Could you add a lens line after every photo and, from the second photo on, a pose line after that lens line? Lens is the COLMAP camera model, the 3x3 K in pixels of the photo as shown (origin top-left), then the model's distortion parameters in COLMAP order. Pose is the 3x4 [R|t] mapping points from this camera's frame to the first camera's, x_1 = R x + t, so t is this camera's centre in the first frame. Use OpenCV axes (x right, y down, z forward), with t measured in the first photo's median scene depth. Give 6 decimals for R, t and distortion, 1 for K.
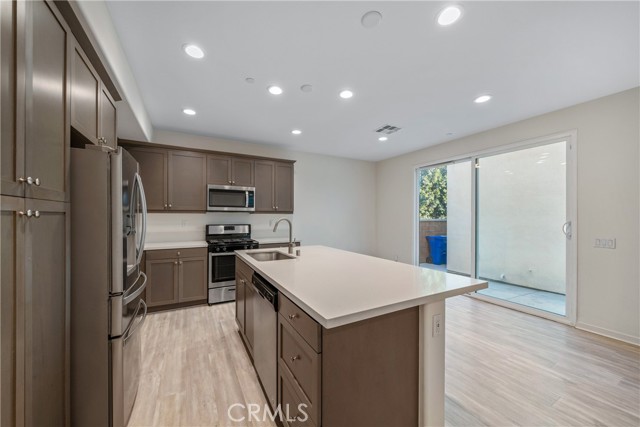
lens RADIAL K [[234.2, 0, 318.7], [0, 234.2, 216.3], [0, 0, 1]] dist [0.000196, -0.000114]
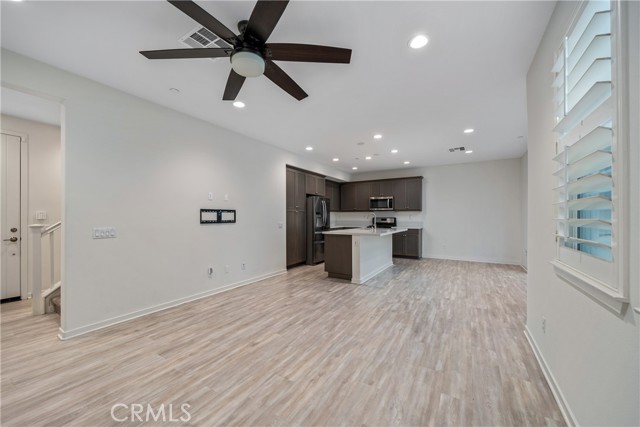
lens RADIAL K [[245.8, 0, 320.0], [0, 245.8, 213.5], [0, 0, 1]] dist [-0.007308, -0.000121]
pose [[0.498783, -0.012998, -0.866629, 1.133821], [0.002978, 0.999907, -0.013282, 0.028692], [0.866722, 0.004044, 0.498776, -0.421262]]
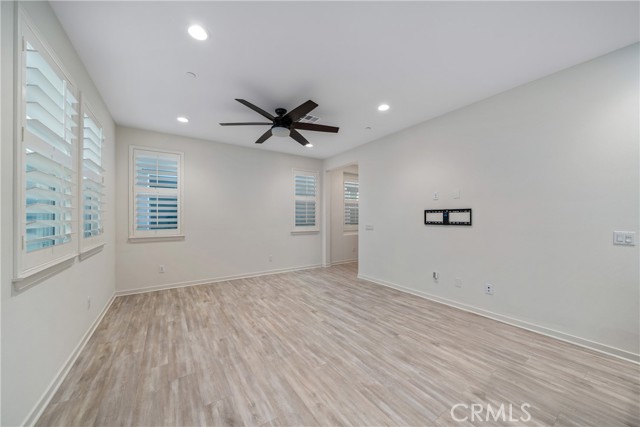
lens RADIAL K [[227.7, 0, 317.6], [0, 227.7, 216.5], [0, 0, 1]] dist [-0.008014, -0.000004]
pose [[-0.996524, 0.000214, -0.083300, 0.553818], [0.000894, 0.999967, -0.008133, 0.029302], [0.083296, -0.008179, -0.996491, 0.540768]]
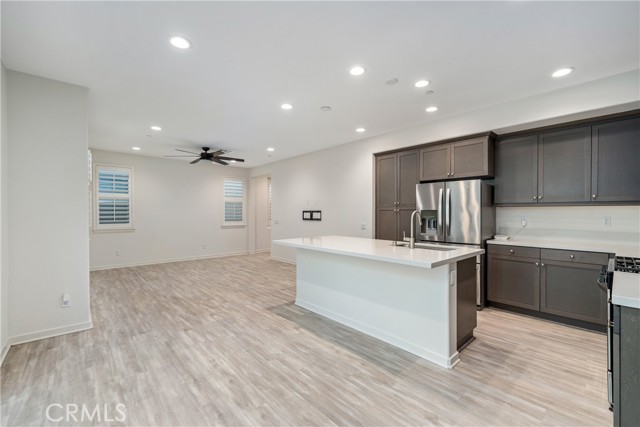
lens RADIAL K [[269.0, 0, 320.0], [0, 269.0, 213.5], [0, 0, 1]] dist [-0.013778, 0.000322]
pose [[-0.971876, -0.002725, -0.235476, 0.343149], [-0.002803, 0.999996, -0.000006, 0.012889], [0.235475, 0.000655, -0.971880, 1.362787]]
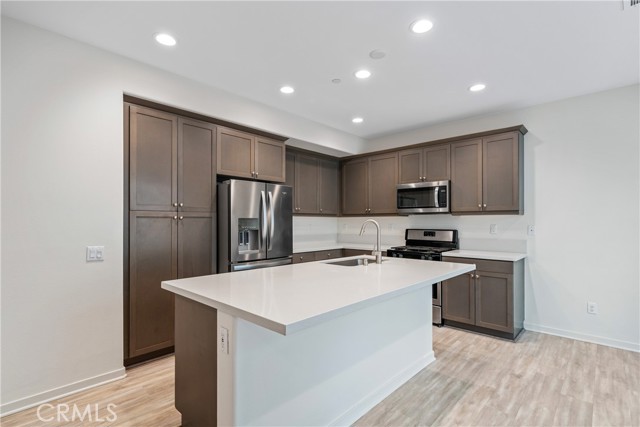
lens RADIAL K [[305.1, 0, 319.2], [0, 305.1, 221.1], [0, 0, 1]] dist [0.003262, 0.000226]
pose [[0.310706, -0.003404, -0.950500, 0.571348], [0.002718, 0.999993, -0.002693, 0.008983], [0.950502, -0.001747, 0.310713, 0.331387]]
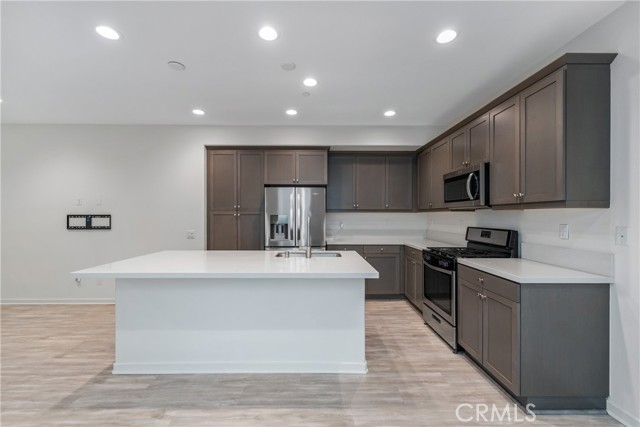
lens RADIAL K [[261.3, 0, 318.7], [0, 261.3, 216.9], [0, 0, 1]] dist [0.000003, 0.000041]
pose [[-0.467082, 0.002297, -0.884211, 0.496519], [0.000916, 0.999997, 0.002114, 0.003409], [0.884214, 0.000178, -0.467082, 1.032750]]
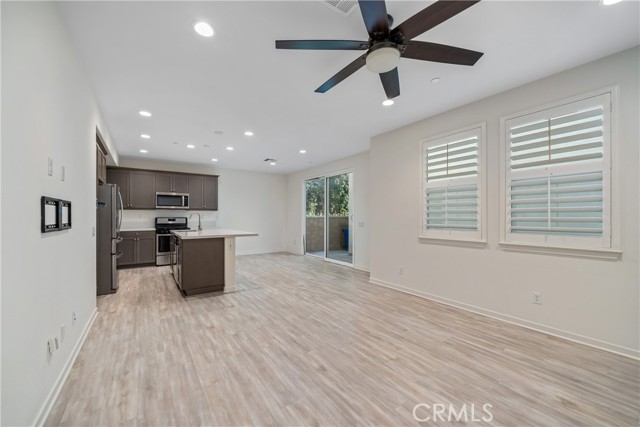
lens RADIAL K [[249.3, 0, 317.5], [0, 249.3, 216.2], [0, 0, 1]] dist [-0.000540, -0.000089]
pose [[0.994737, -0.000797, 0.102458, 0.435900], [0.000654, 0.999999, 0.001436, 0.026912], [-0.102459, -0.001362, 0.994736, -0.782732]]
